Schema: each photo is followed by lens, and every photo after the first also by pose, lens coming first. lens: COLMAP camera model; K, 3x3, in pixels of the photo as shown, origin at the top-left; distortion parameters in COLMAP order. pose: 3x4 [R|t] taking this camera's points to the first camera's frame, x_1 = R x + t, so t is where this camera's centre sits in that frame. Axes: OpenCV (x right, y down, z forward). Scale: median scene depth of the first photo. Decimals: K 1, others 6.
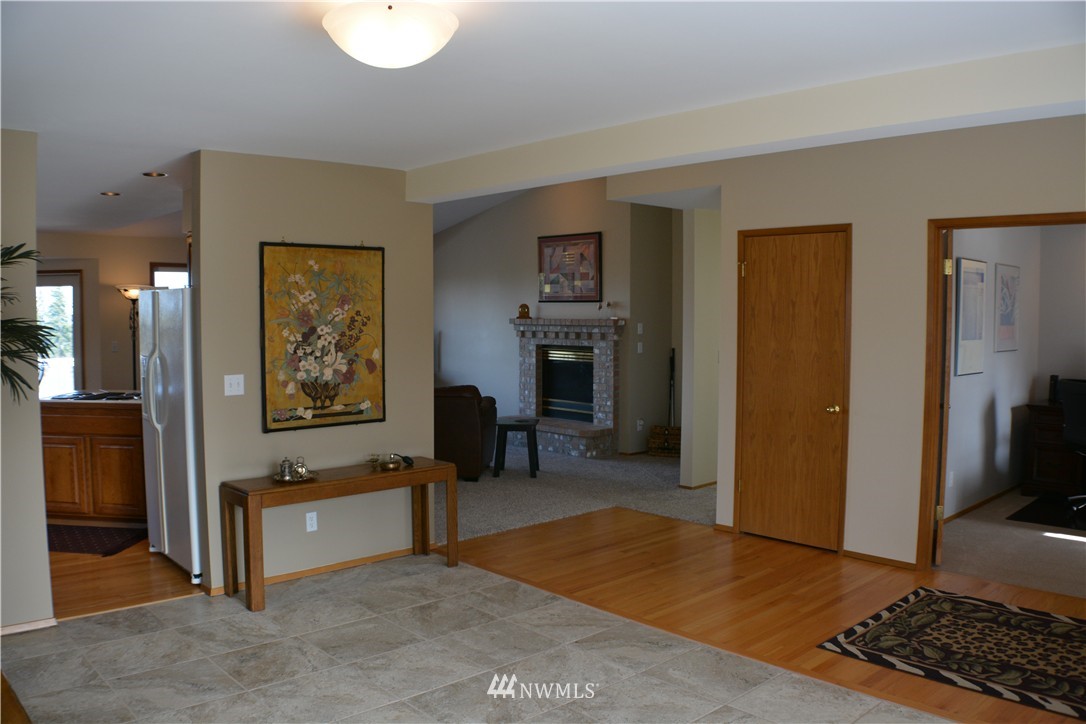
lens RADIAL K [[866.8, 0, 543.0], [0, 866.8, 362.0], [0, 0, 1]] dist [-0.219276, 0.104383]
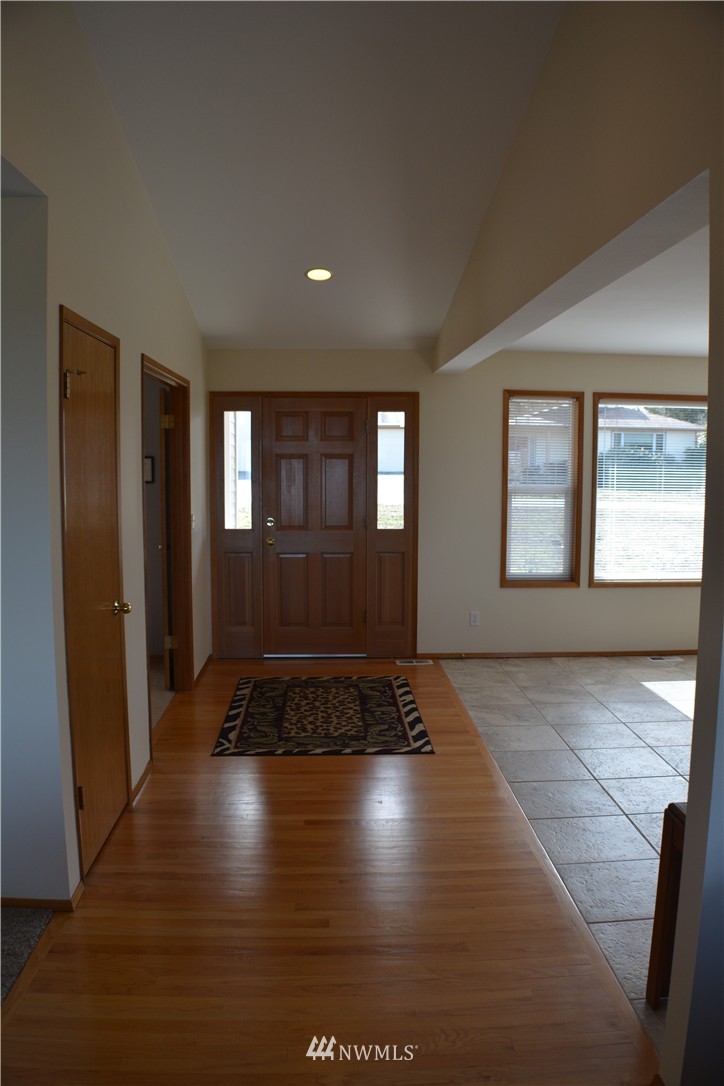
lens RADIAL K [[866.8, 0, 362.0], [0, 866.8, 543.0], [0, 0, 1]] dist [-0.219276, 0.104383]
pose [[-0.764338, -0.064580, 0.641573, -0.341820], [0.033959, 0.989560, 0.140065, -0.118424], [-0.643920, 0.128844, -0.754166, 1.938046]]
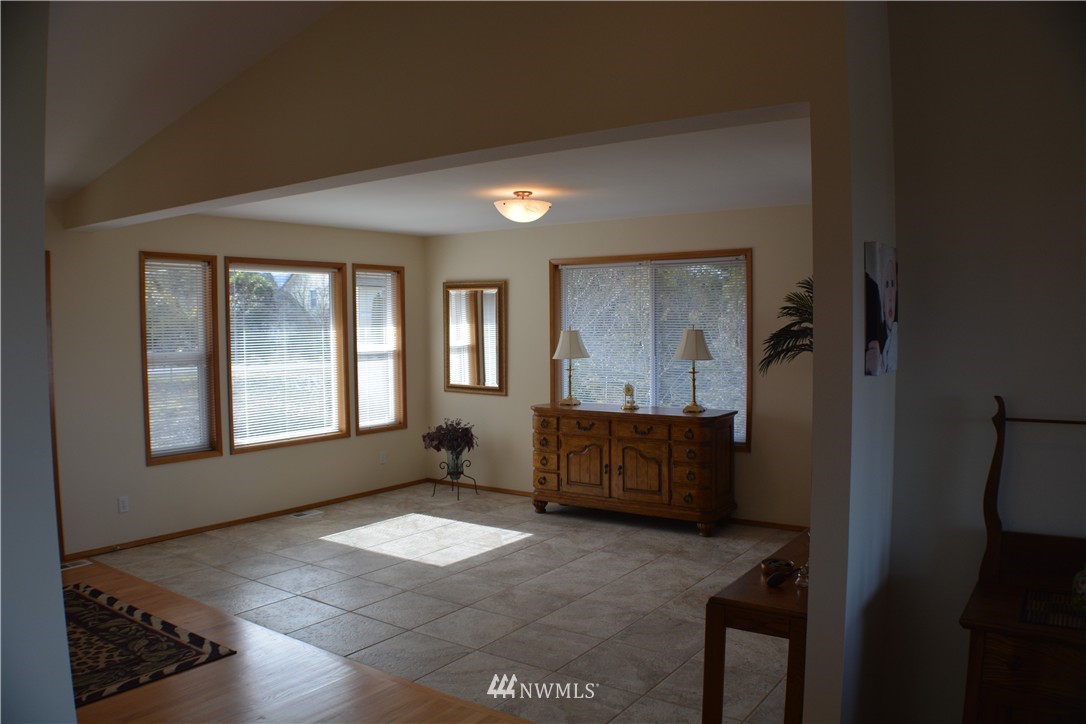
lens RADIAL K [[823.4, 0, 543.0], [0, 823.4, 362.0], [0, 0, 1]] dist [-0.133280, 0.002132]
pose [[-0.977795, 0.015884, -0.208962, 0.156283], [-0.006320, 0.994435, 0.105165, -0.127769], [0.209470, 0.104150, -0.972253, 2.022786]]
